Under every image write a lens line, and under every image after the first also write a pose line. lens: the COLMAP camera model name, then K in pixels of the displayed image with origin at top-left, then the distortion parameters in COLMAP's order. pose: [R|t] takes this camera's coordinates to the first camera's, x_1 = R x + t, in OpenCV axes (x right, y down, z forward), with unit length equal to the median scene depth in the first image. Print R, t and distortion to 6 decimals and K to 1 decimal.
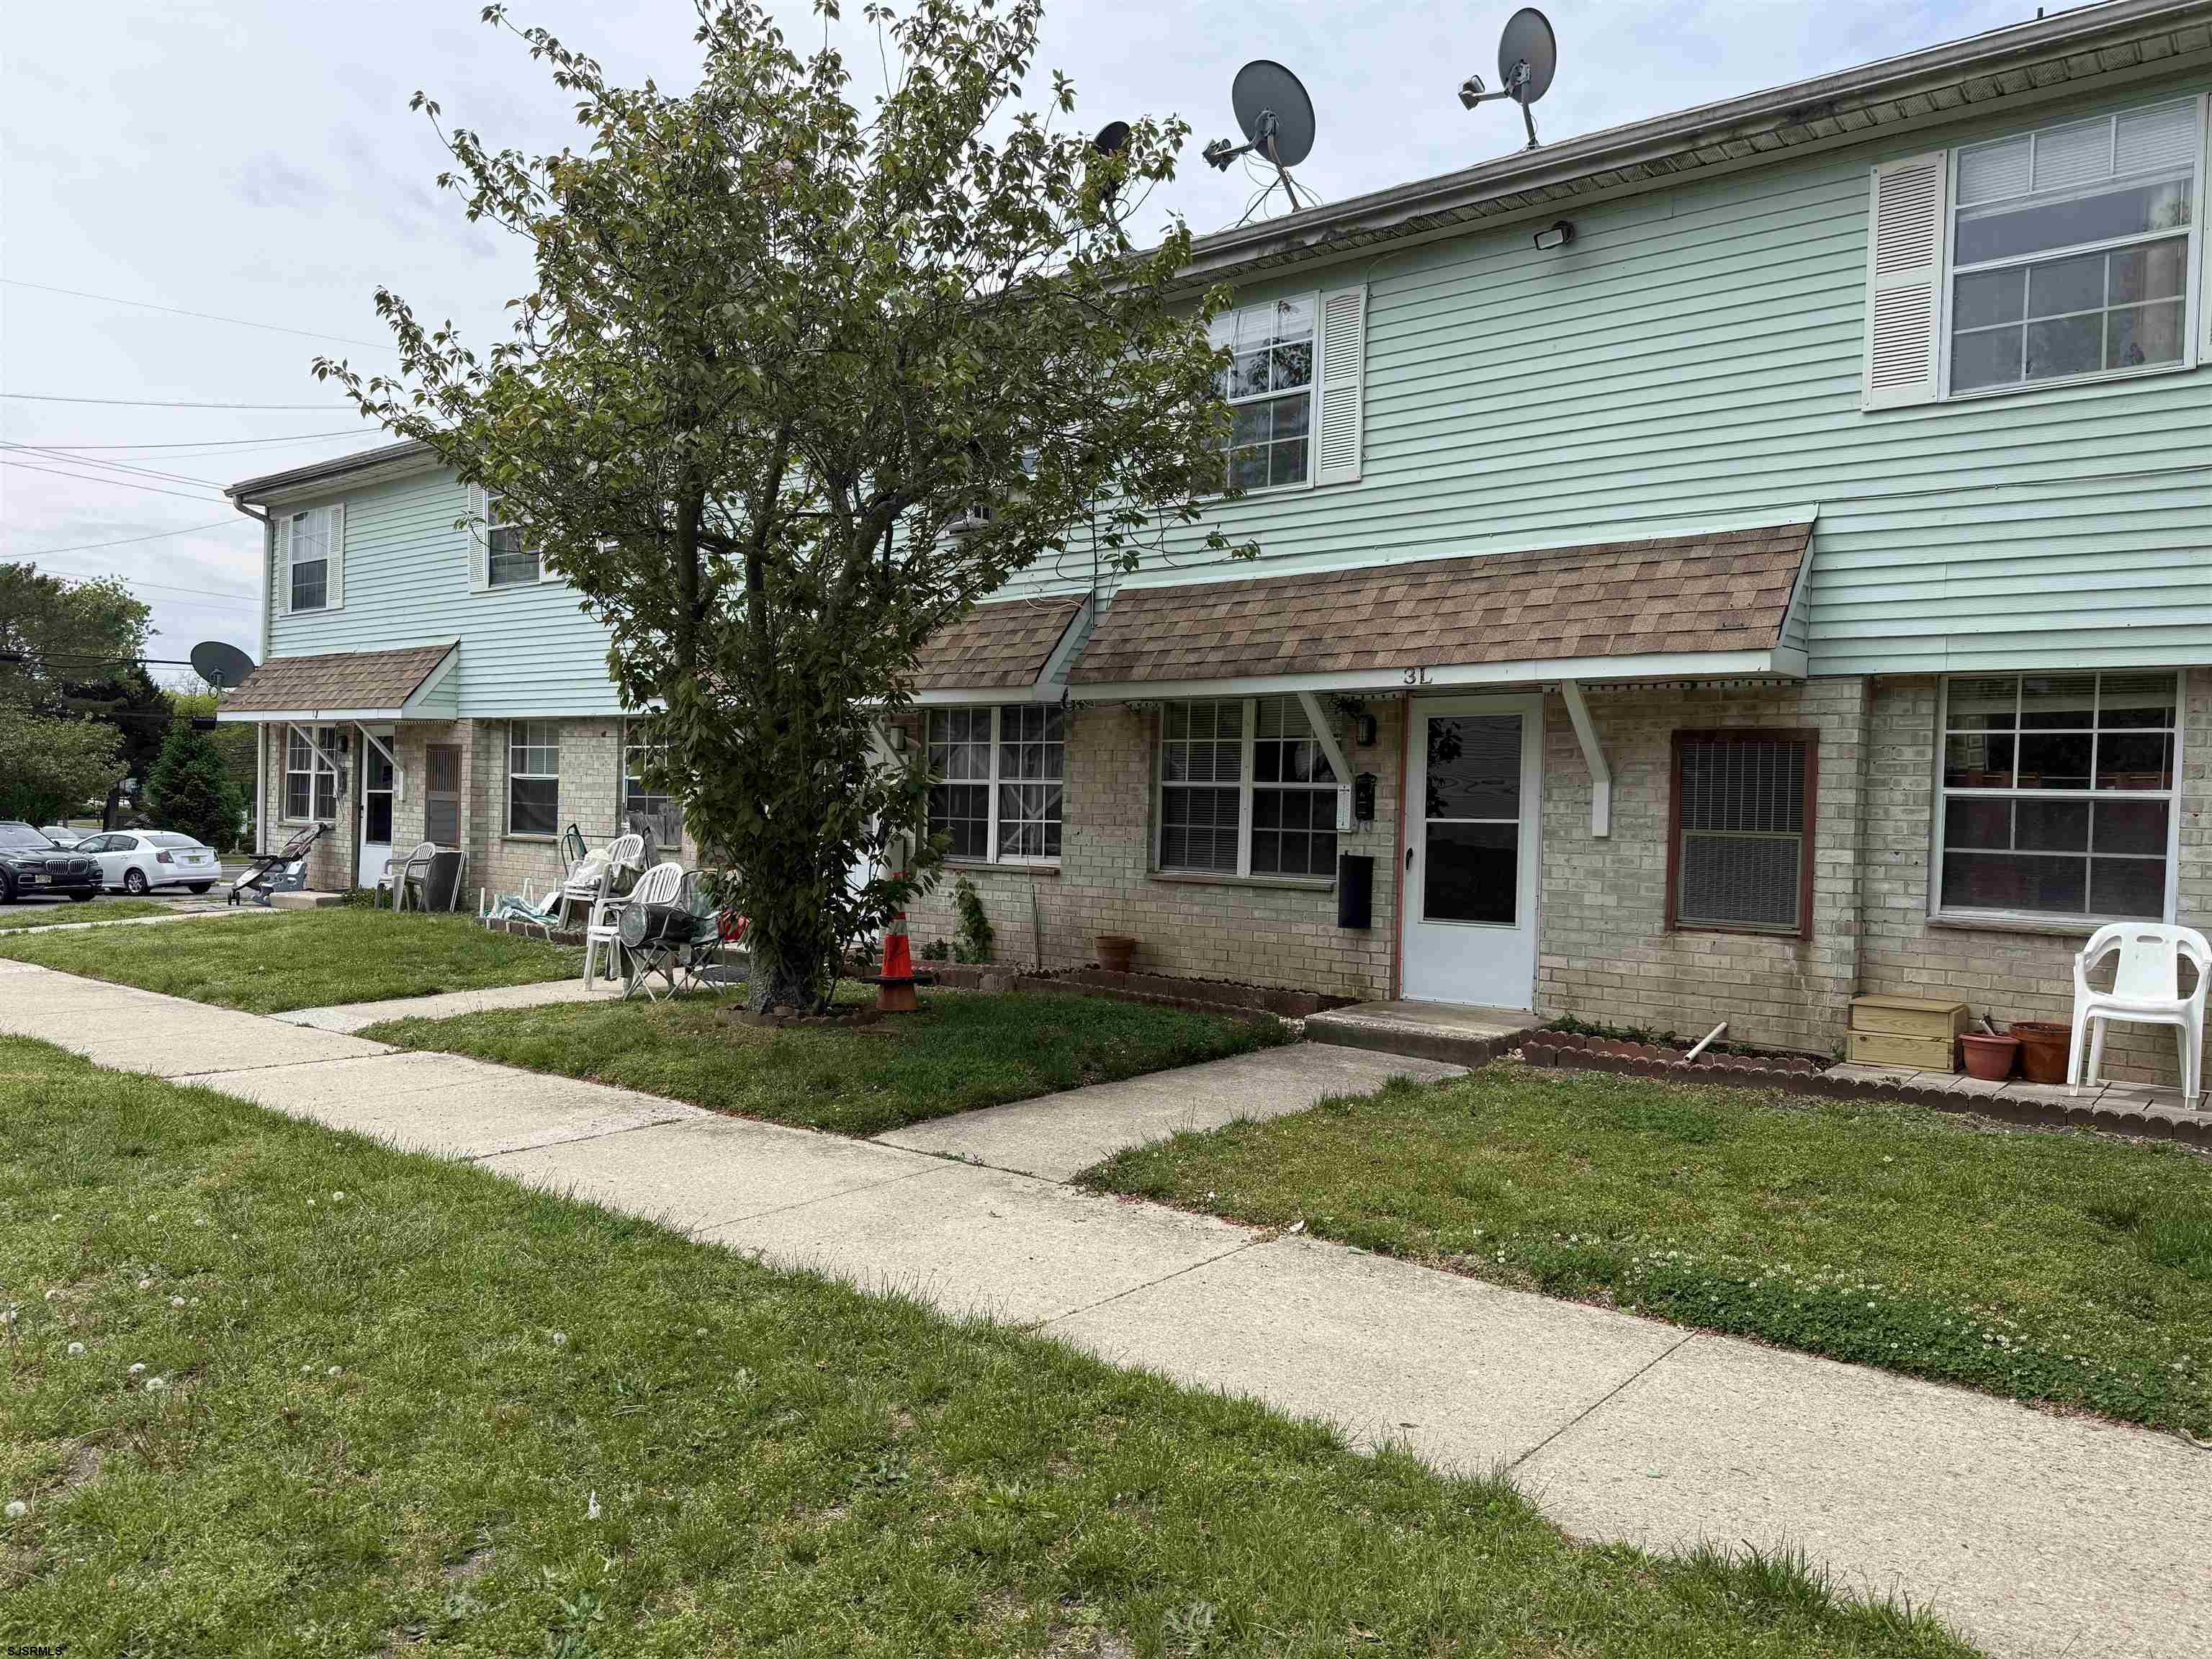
lens RADIAL K [[1497.1, 0, 1106.0], [0, 1497.1, 829.5], [0, 0, 1]] dist [0.135162, -0.235693]
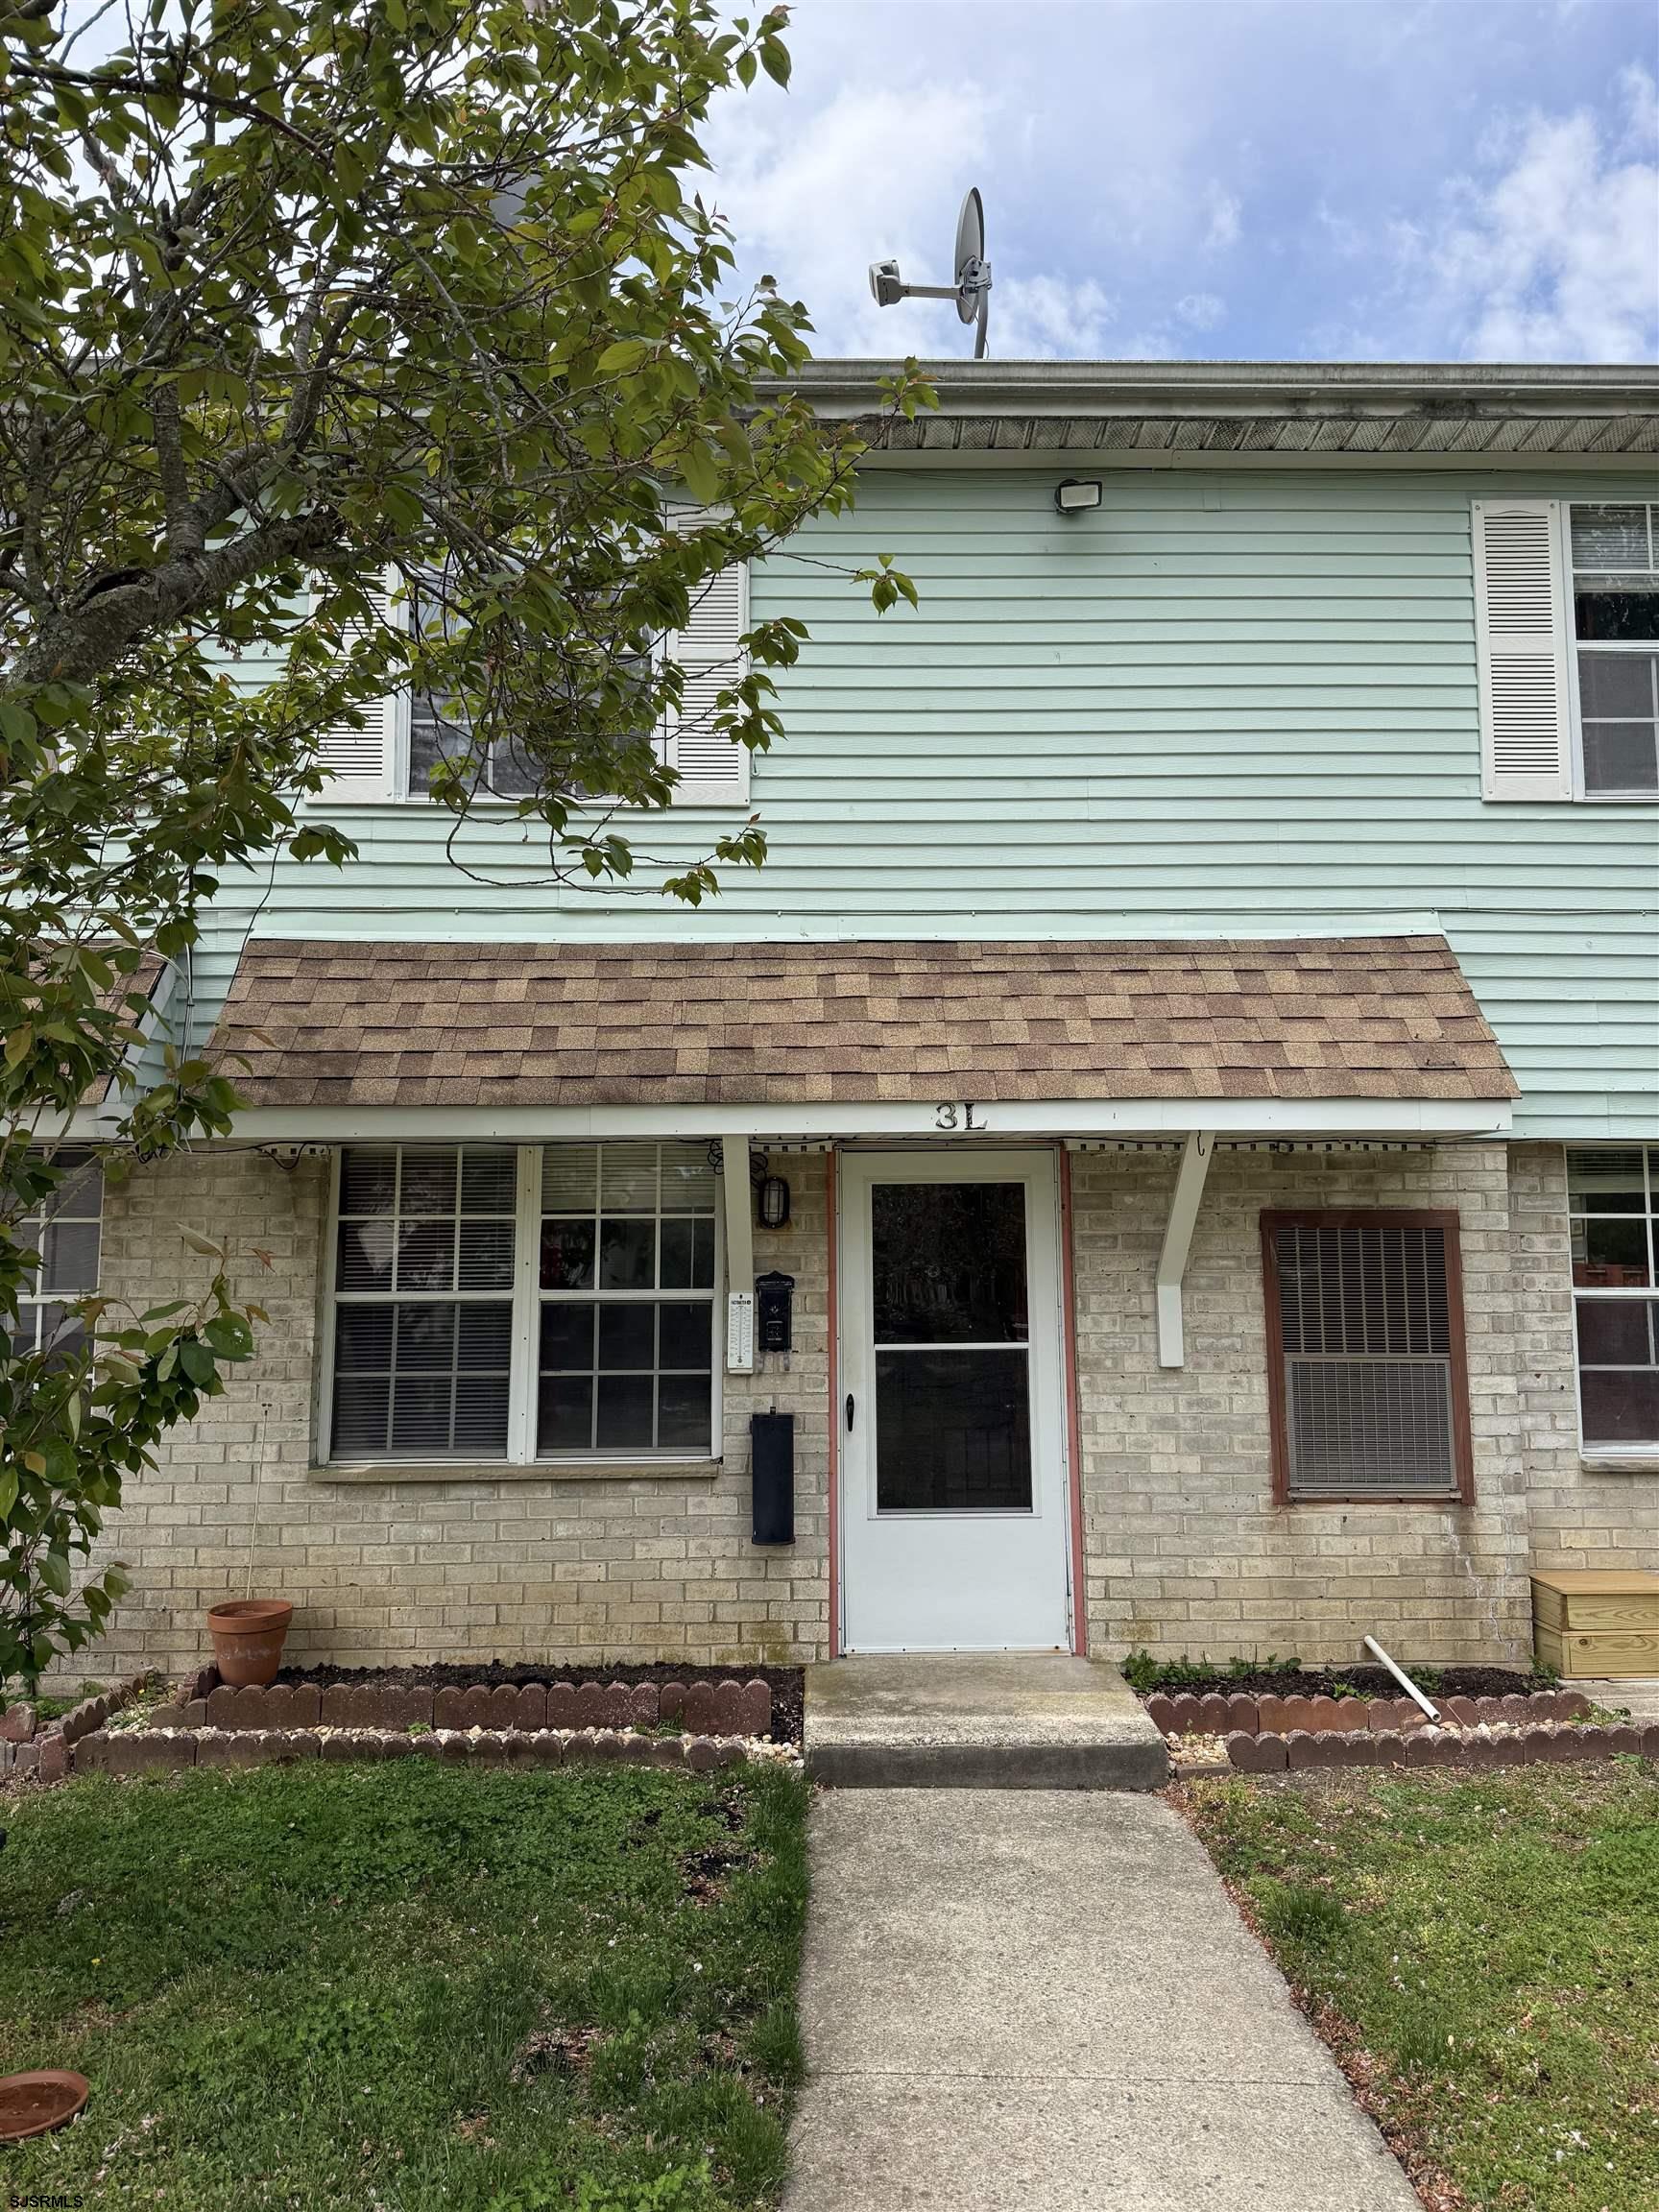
lens RADIAL K [[1497.1, 0, 829.5], [0, 1497.1, 1106.0], [0, 0, 1]] dist [0.135162, -0.235693]
pose [[0.771406, 0.045582, 0.634708, -0.224635], [0.031688, 0.993442, -0.109857, -0.042346], [-0.635553, 0.104857, 0.764903, 0.584286]]
